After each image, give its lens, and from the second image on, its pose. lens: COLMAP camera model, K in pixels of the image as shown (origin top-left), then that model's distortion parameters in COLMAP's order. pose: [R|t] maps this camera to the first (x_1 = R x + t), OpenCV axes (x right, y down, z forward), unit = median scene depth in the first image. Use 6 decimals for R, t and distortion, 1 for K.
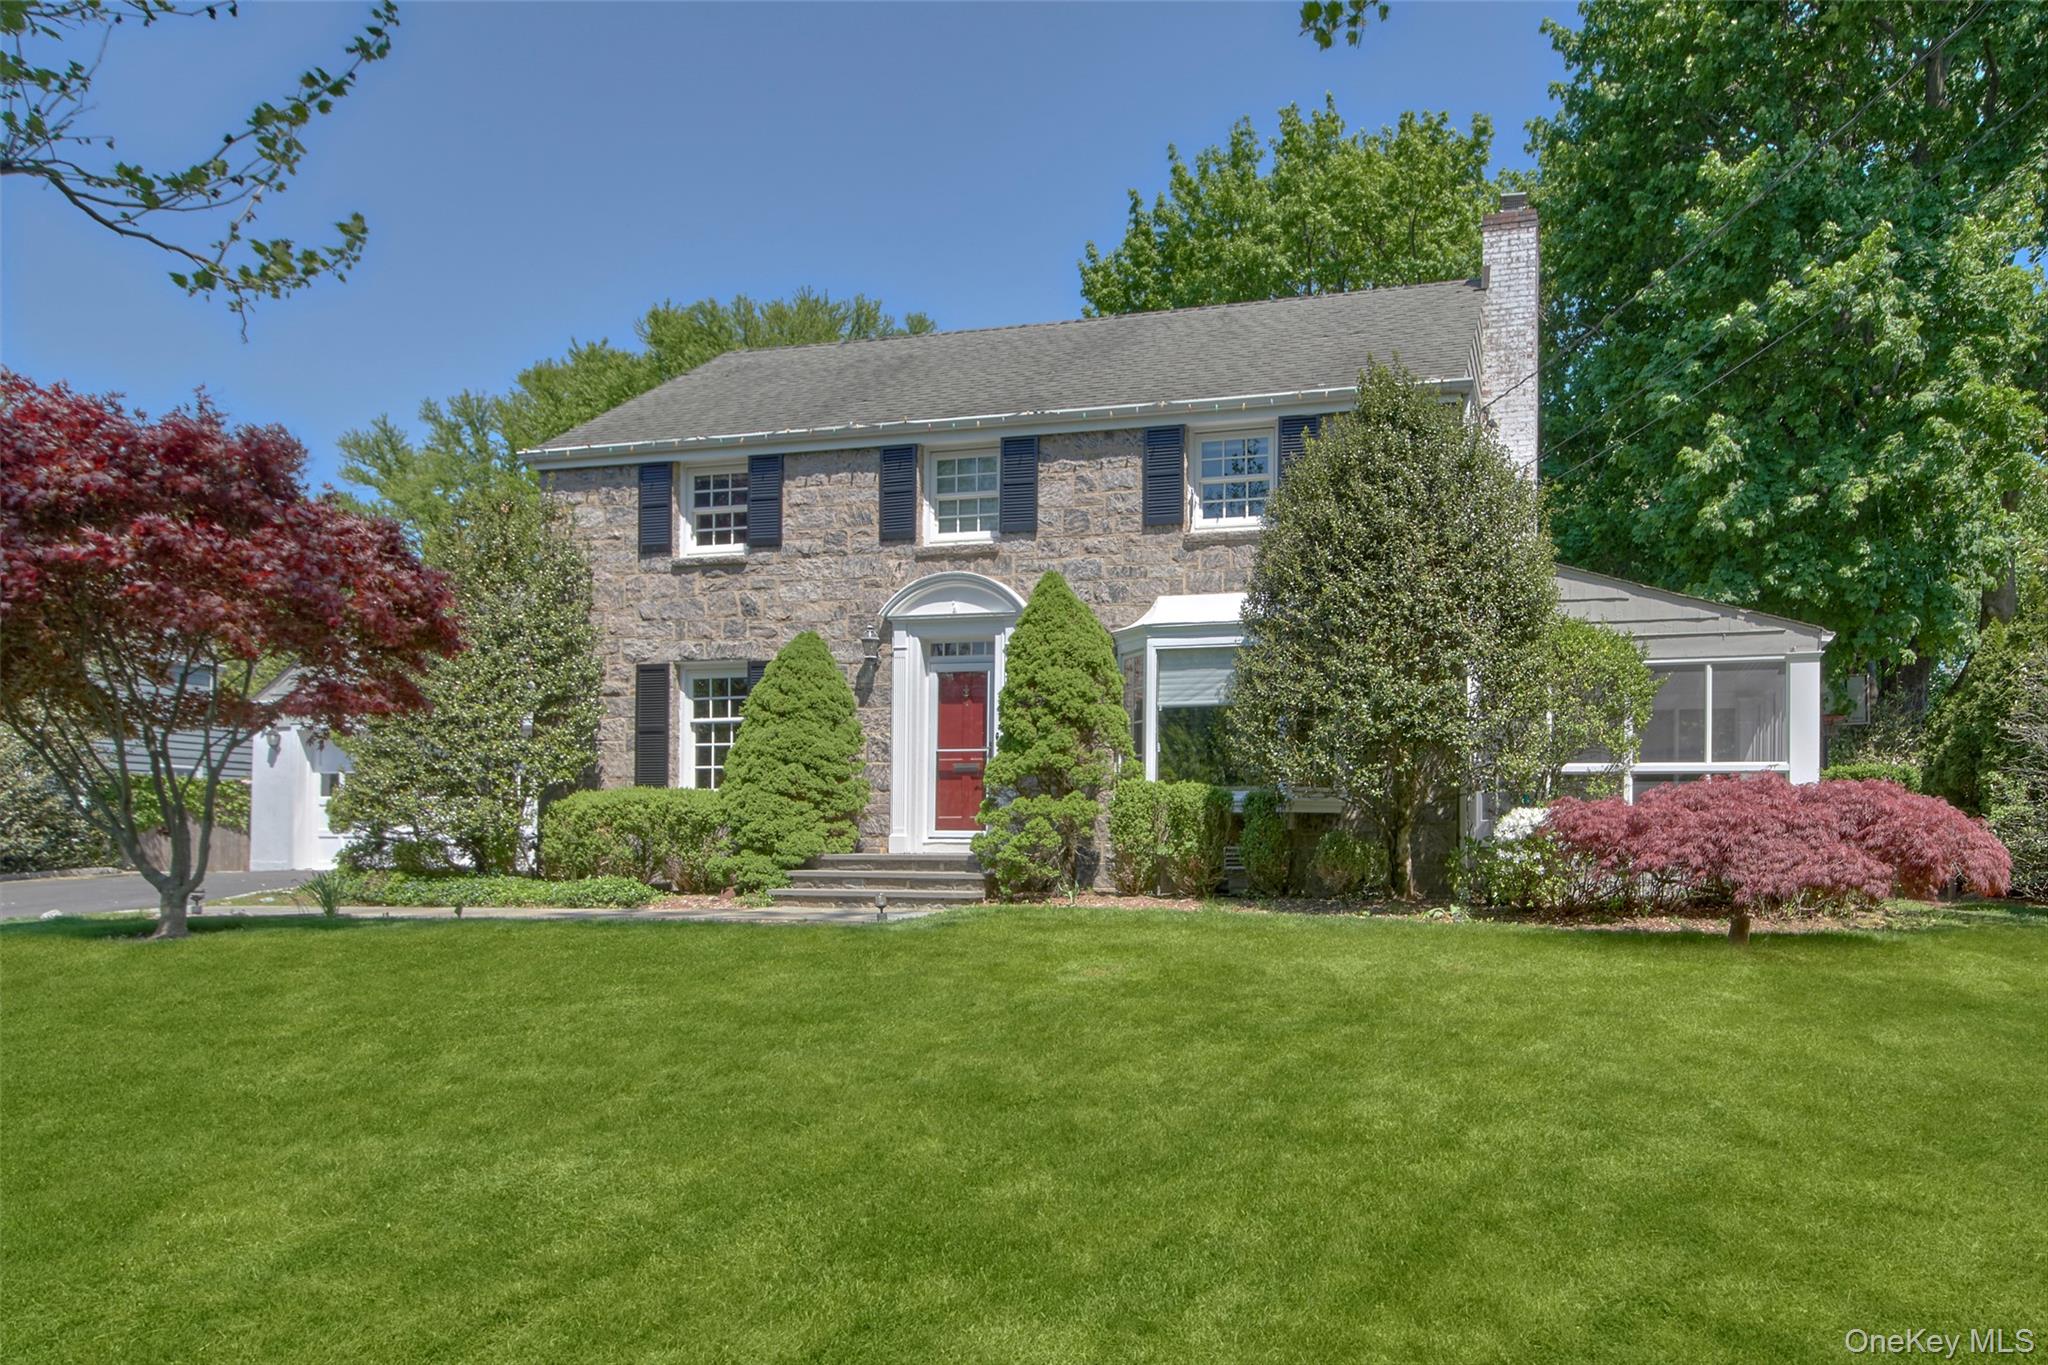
lens RADIAL K [[1219.5, 0, 1070.4], [0, 1219.5, 774.3], [0, 0, 1]] dist [0.029458, 0.000114]
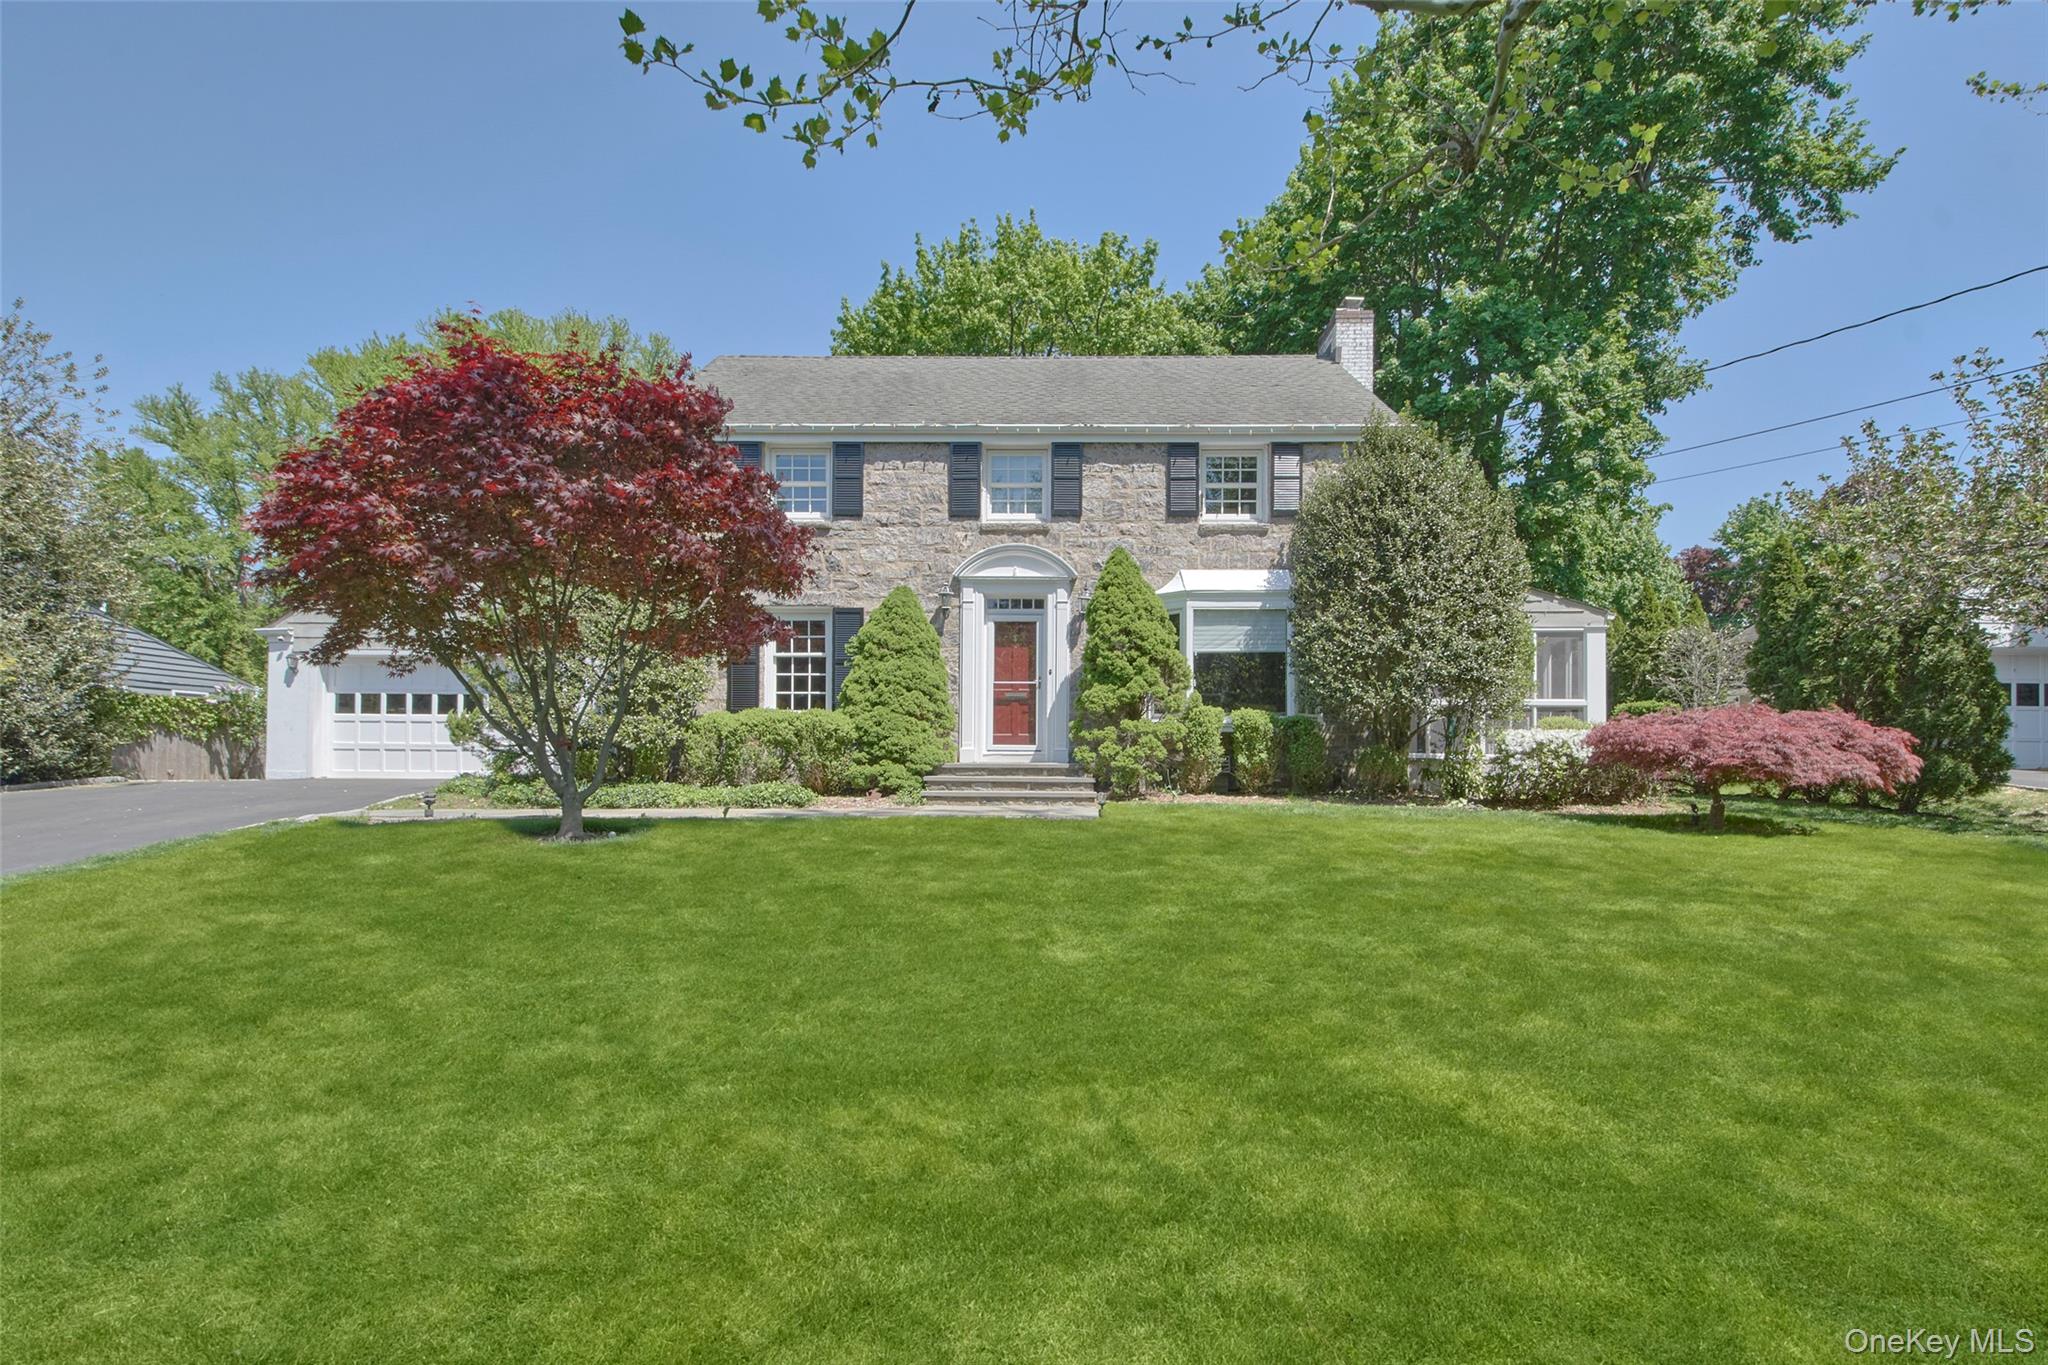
lens RADIAL K [[908.1, 0, 1029.6], [0, 908.1, 706.0], [0, 0, 1]] dist [0.026653, -0.022505]
pose [[0.975601, 0.010965, 0.219276, -0.289973], [-0.011597, 0.999931, 0.001598, 0.003551], [-0.219243, -0.004102, 0.975662, 0.060690]]
